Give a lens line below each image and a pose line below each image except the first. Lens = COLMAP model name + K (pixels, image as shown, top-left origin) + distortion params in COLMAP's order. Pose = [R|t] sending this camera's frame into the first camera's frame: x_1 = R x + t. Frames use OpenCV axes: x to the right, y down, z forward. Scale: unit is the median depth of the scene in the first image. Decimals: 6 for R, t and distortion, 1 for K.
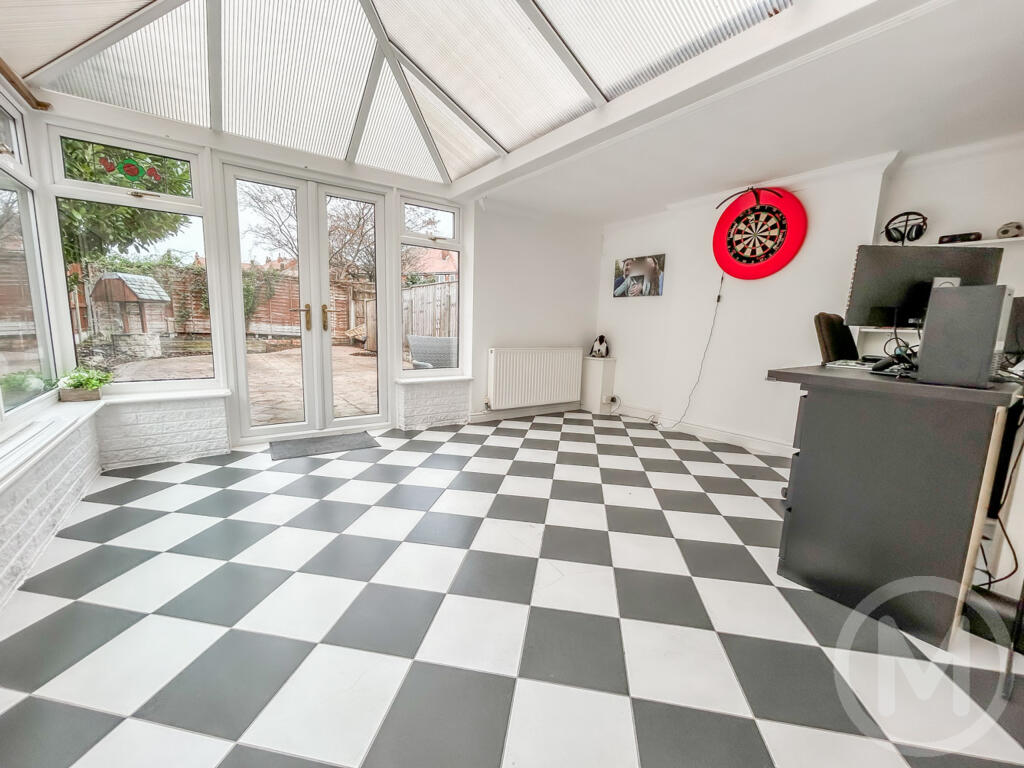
lens RADIAL K [[415.5, 0, 512.0], [0, 415.5, 384.0], [0, 0, 1]] dist [-0.001032, 0.000033]
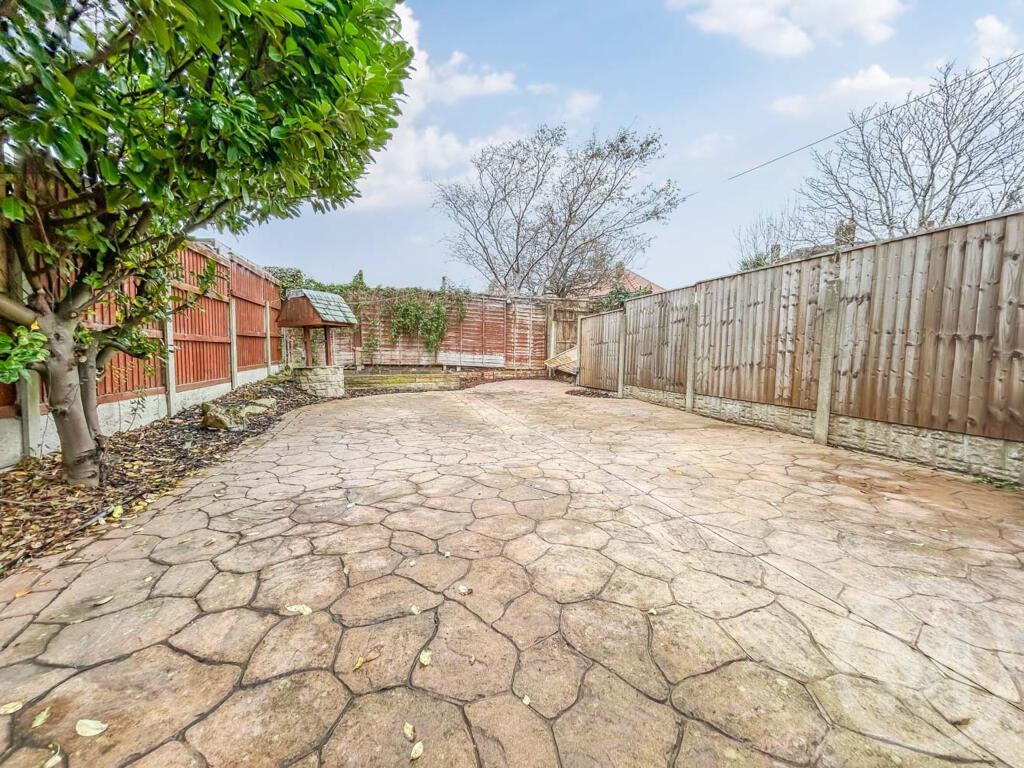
lens RADIAL K [[415.5, 0, 512.0], [0, 415.5, 384.0], [0, 0, 1]] dist [-0.001032, 0.000033]
pose [[0.942129, 0.005202, -0.335209, -0.783369], [-0.028687, 0.997463, -0.065146, -0.124839], [0.334020, 0.070992, 0.939889, 1.011653]]
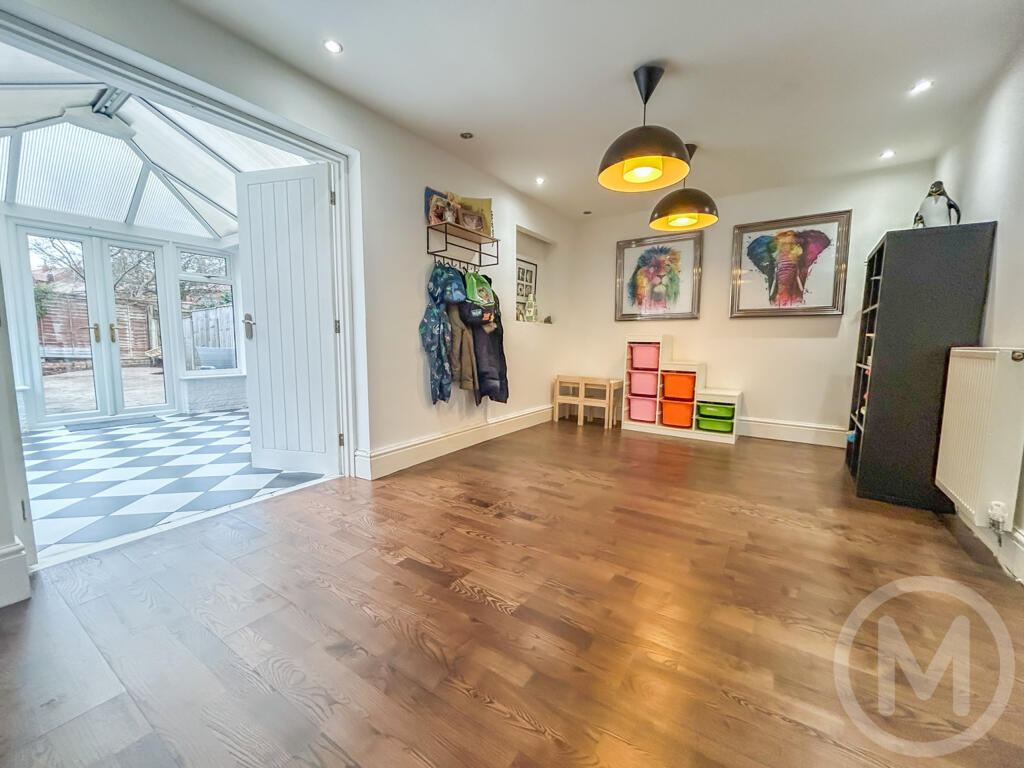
lens RADIAL K [[410.3, 0, 512.0], [0, 410.3, 384.0], [0, 0, 1]] dist [-0.001752, -0.000482]
pose [[0.941790, -0.058557, 0.331064, 0.296900], [0.070906, 0.997161, -0.025336, 0.120539], [-0.328641, 0.047335, 0.943268, -0.623282]]
